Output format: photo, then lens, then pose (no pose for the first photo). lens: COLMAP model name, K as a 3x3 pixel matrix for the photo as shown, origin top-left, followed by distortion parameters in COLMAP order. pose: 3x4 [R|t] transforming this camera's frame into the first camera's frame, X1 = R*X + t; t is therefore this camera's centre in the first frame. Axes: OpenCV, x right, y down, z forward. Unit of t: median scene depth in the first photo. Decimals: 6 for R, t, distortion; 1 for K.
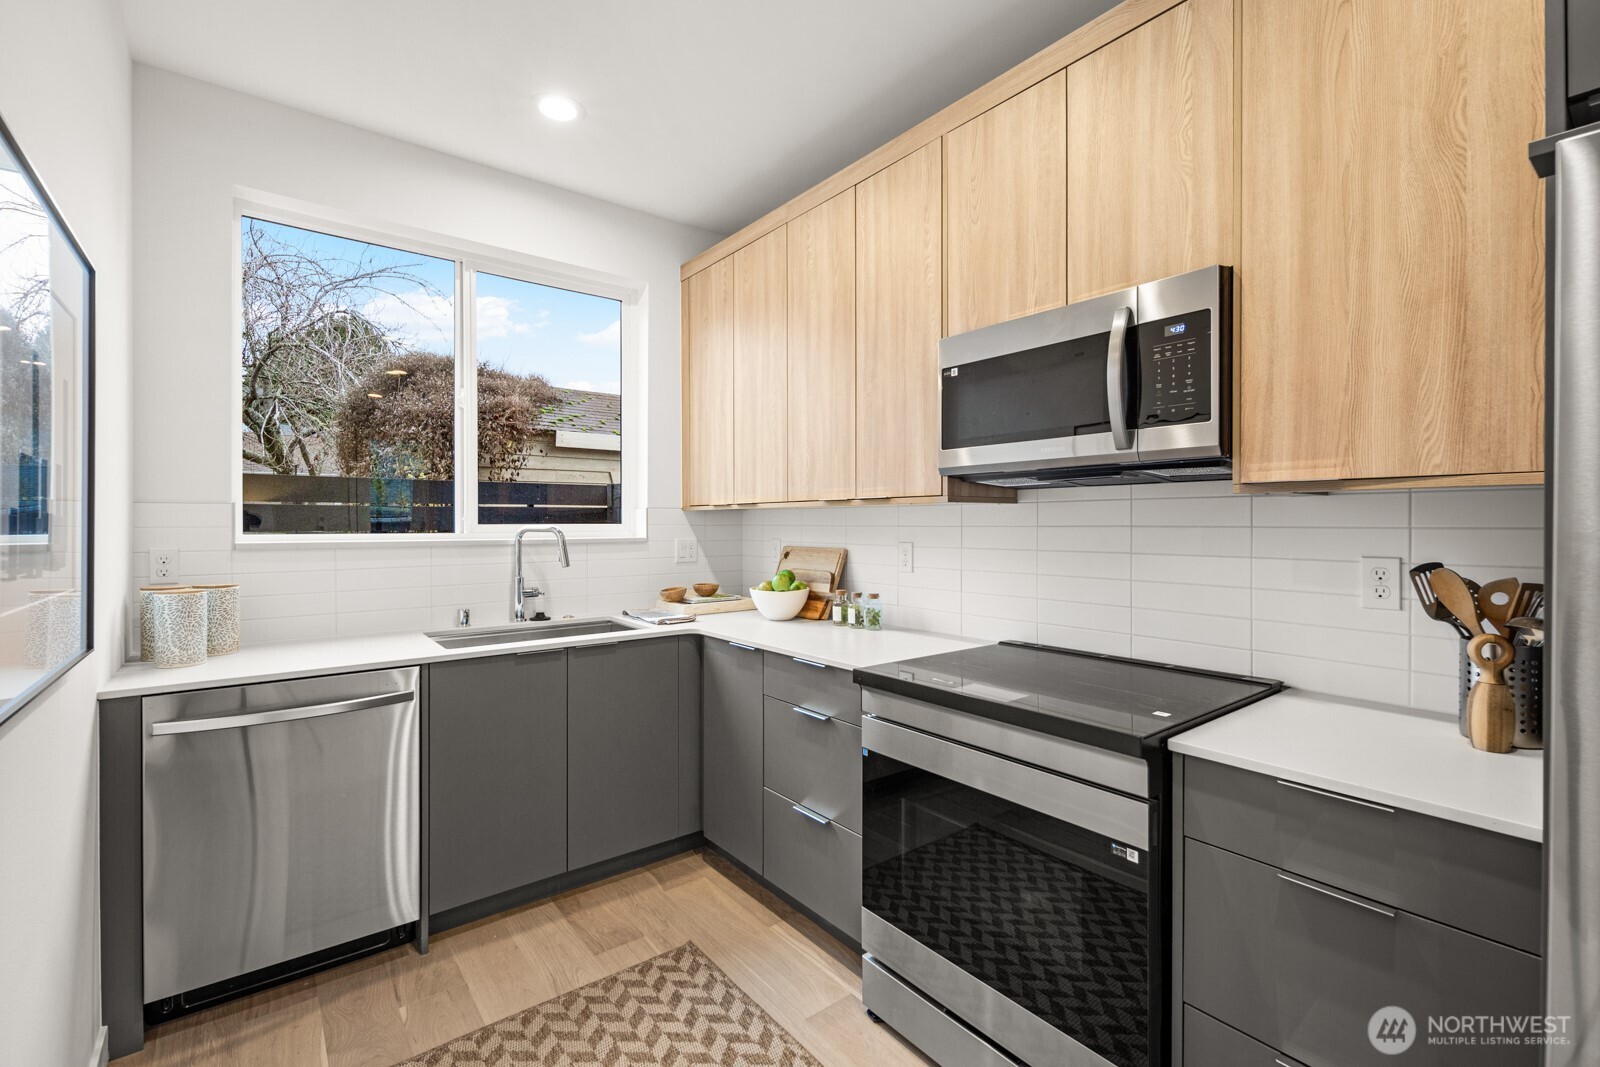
lens RADIAL K [[697.0, 0, 801.3], [0, 697.0, 521.2], [0, 0, 1]] dist [0.000295, -0.000085]
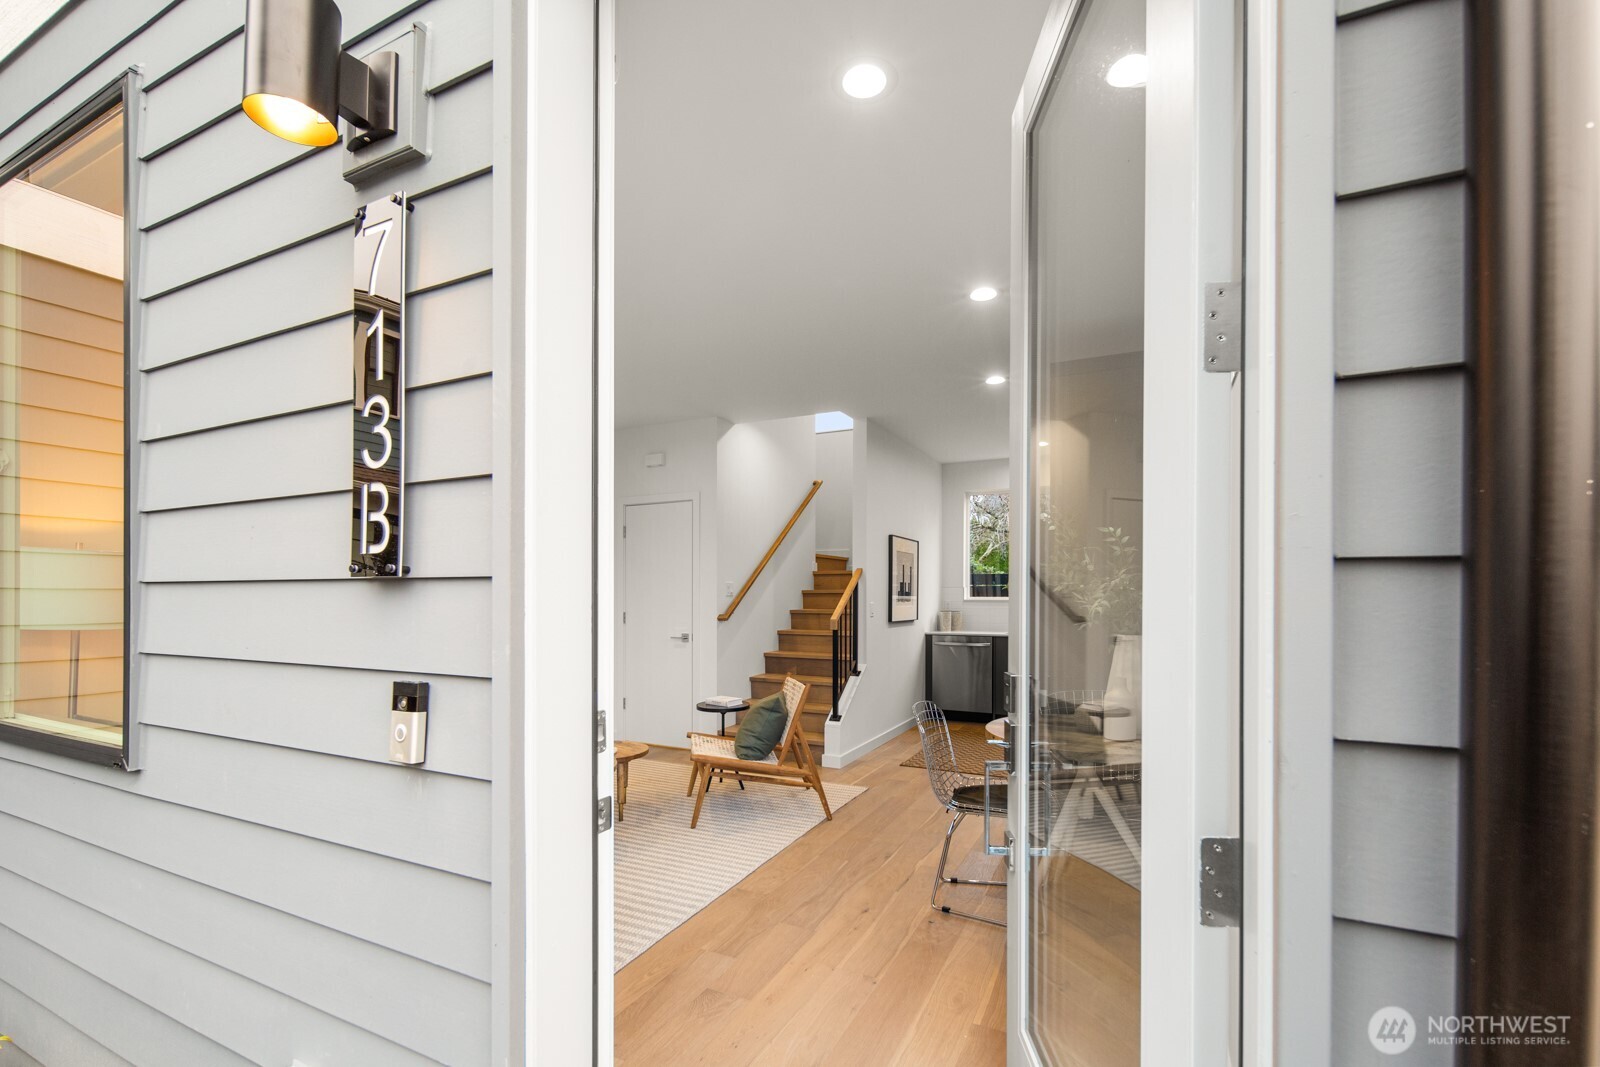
lens RADIAL K [[699.7, 0, 807.4], [0, 699.7, 594.5], [0, 0, 1]] dist [0.000093, -0.000337]
pose [[0.433083, 0.004623, -0.901342, 1.606581], [0.001345, 0.999982, 0.005775, -0.010894], [0.901353, -0.003713, 0.433070, -0.949865]]
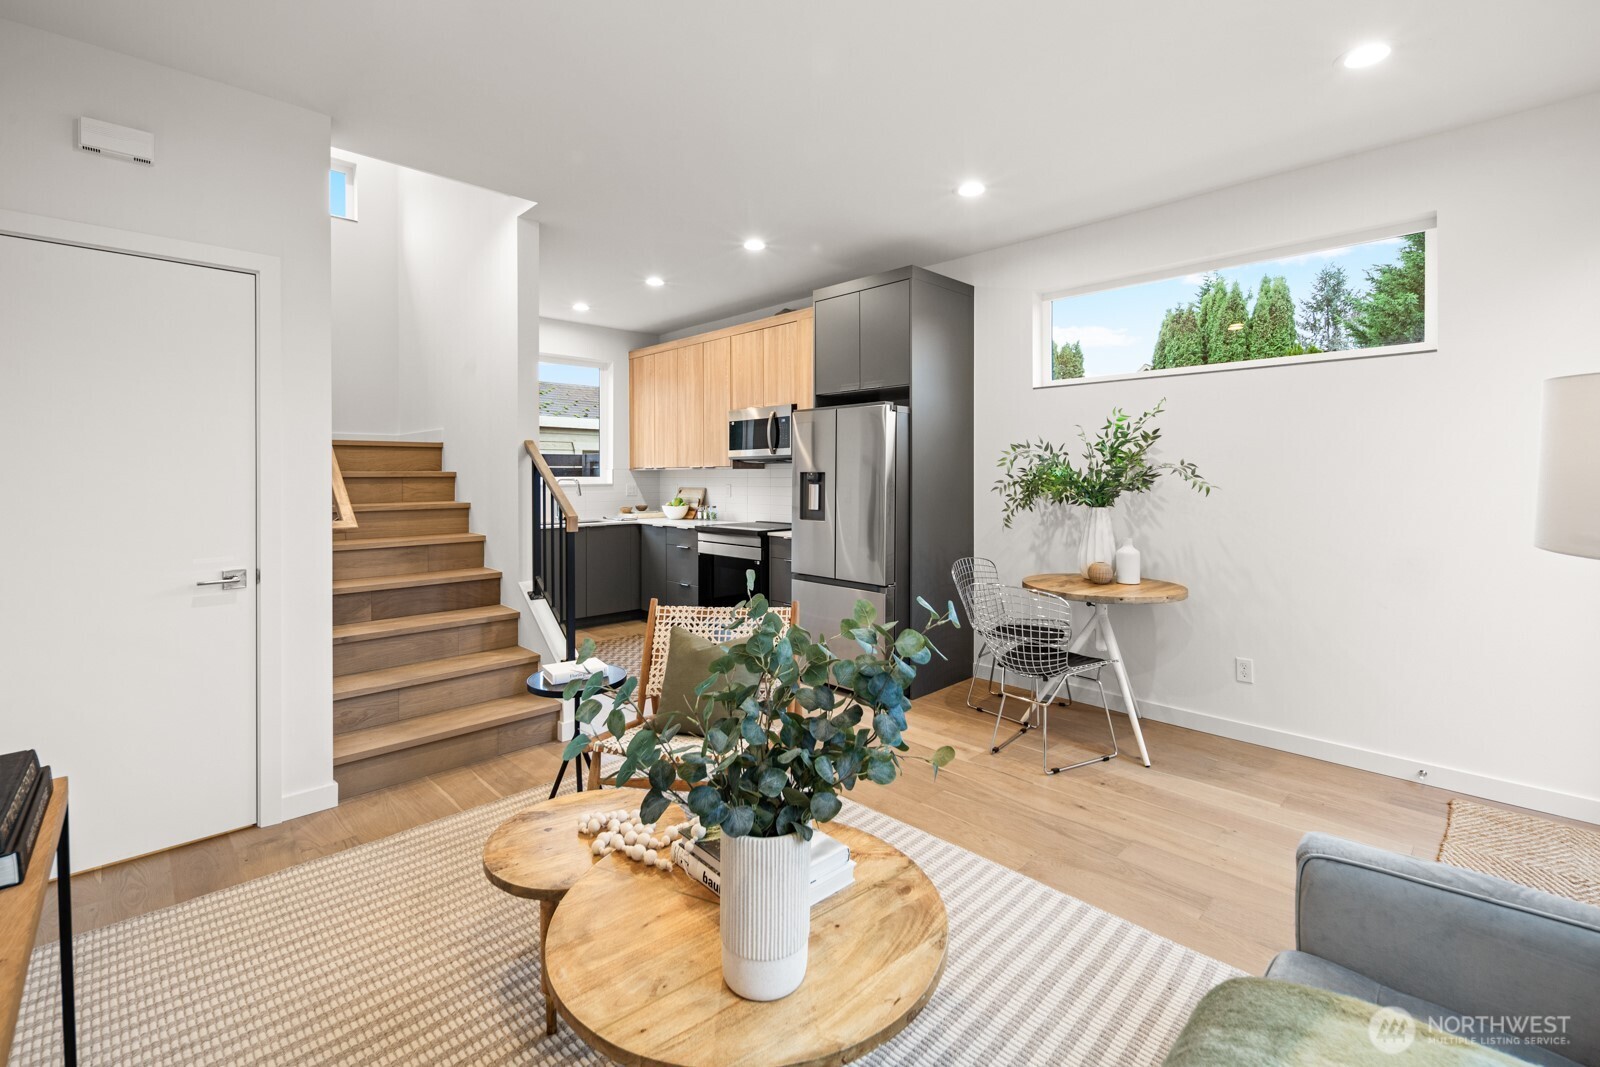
lens RADIAL K [[691.0, 0, 806.4], [0, 691.0, 469.5], [0, 0, 1]] dist [0.000486, 0.000076]
pose [[0.993678, -0.000438, 0.112266, 0.151650], [0.000894, 0.999992, -0.004012, -0.011155], [-0.112264, 0.004087, 0.993670, -1.380926]]
